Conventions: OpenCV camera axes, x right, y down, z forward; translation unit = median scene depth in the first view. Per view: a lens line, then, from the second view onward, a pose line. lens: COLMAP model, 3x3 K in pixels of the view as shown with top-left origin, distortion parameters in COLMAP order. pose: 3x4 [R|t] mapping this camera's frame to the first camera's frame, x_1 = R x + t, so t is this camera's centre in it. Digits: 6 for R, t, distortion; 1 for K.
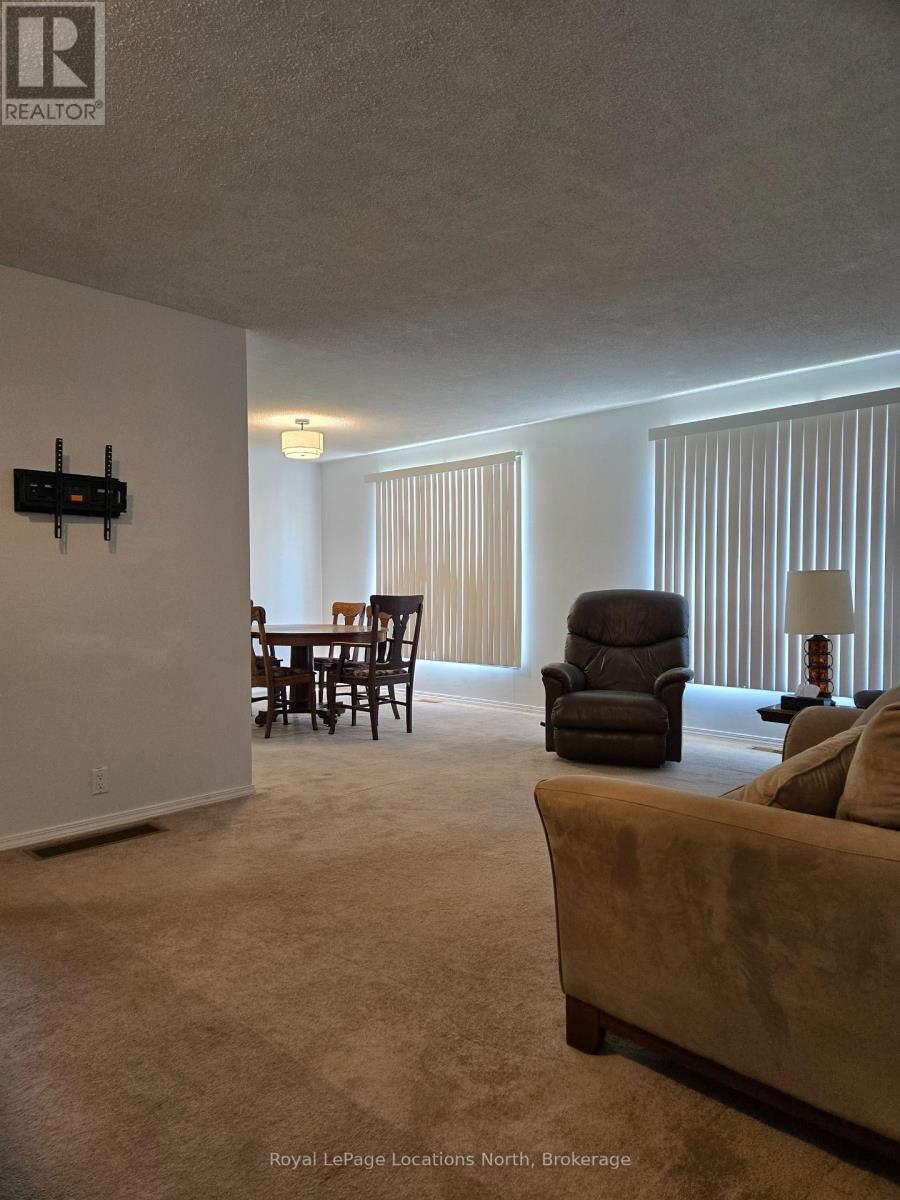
lens RADIAL K [[808.1, 0, 444.0], [0, 808.1, 606.4], [0, 0, 1]] dist [0.089898, -0.069738]
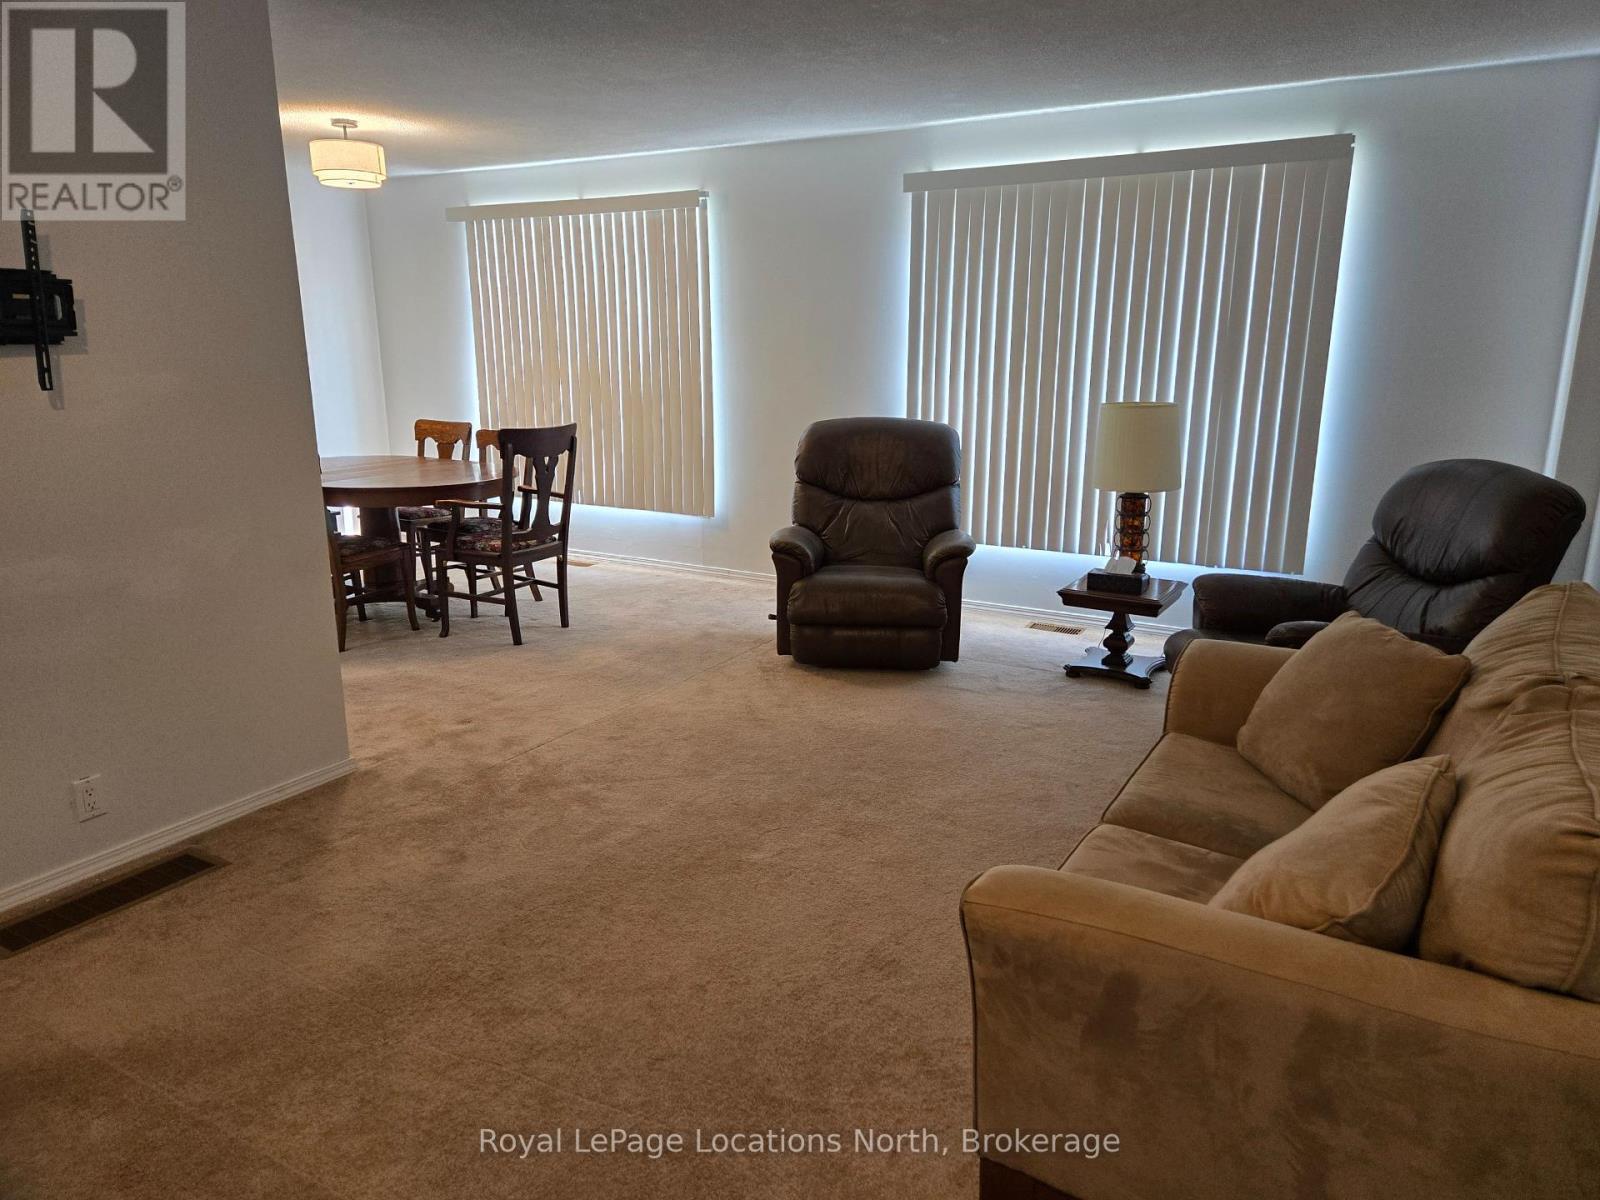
lens RADIAL K [[1077.5, 0, 823.2], [0, 1077.5, 588.9], [0, 0, 1]] dist [0.089898, -0.069738]
pose [[0.965886, -0.052301, 0.253631, -0.078043], [-0.000029, 0.979372, 0.202064, -0.075247], [-0.258967, -0.195178, 0.945961, 0.103723]]
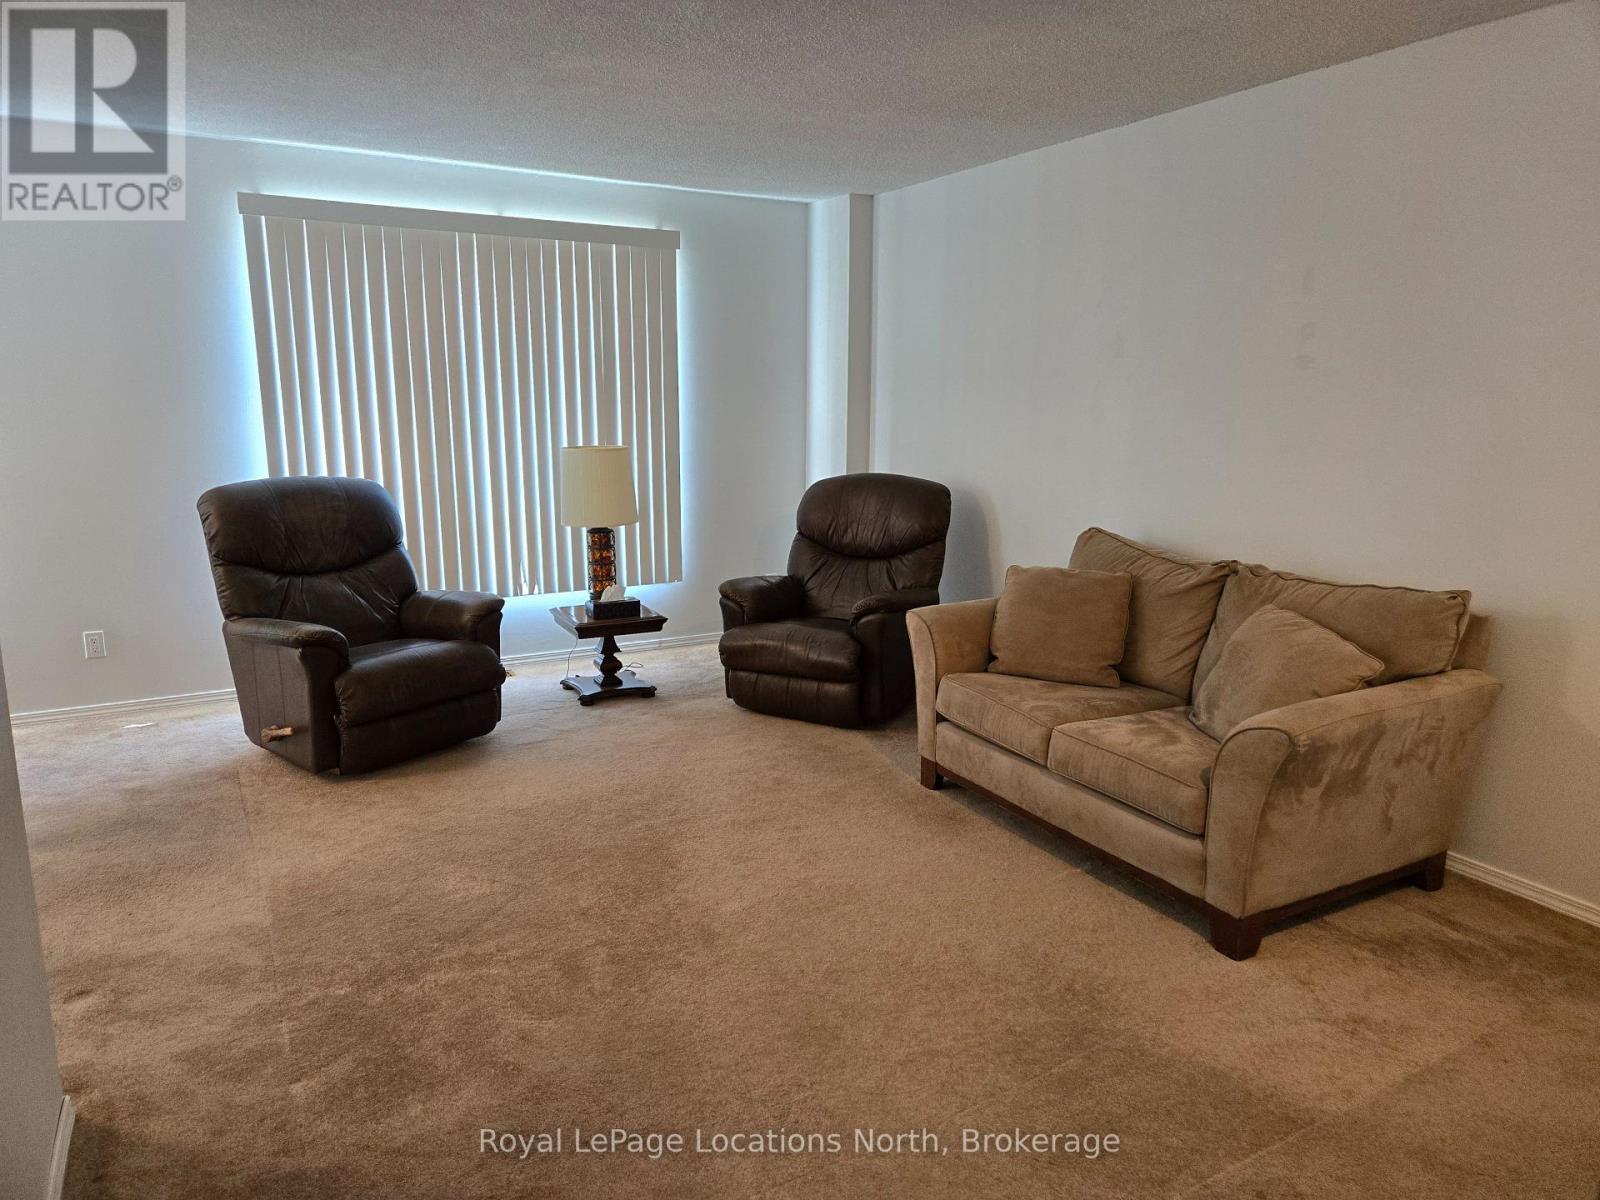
lens RADIAL K [[1067.3, 0, 802.3], [0, 1067.3, 596.9], [0, 0, 1]] dist [0.066033, -0.065269]
pose [[0.262379, -0.173164, 0.949301, -0.514284], [0.018887, 0.984500, 0.174365, -0.075736], [-0.964780, -0.027820, 0.261582, 0.495039]]
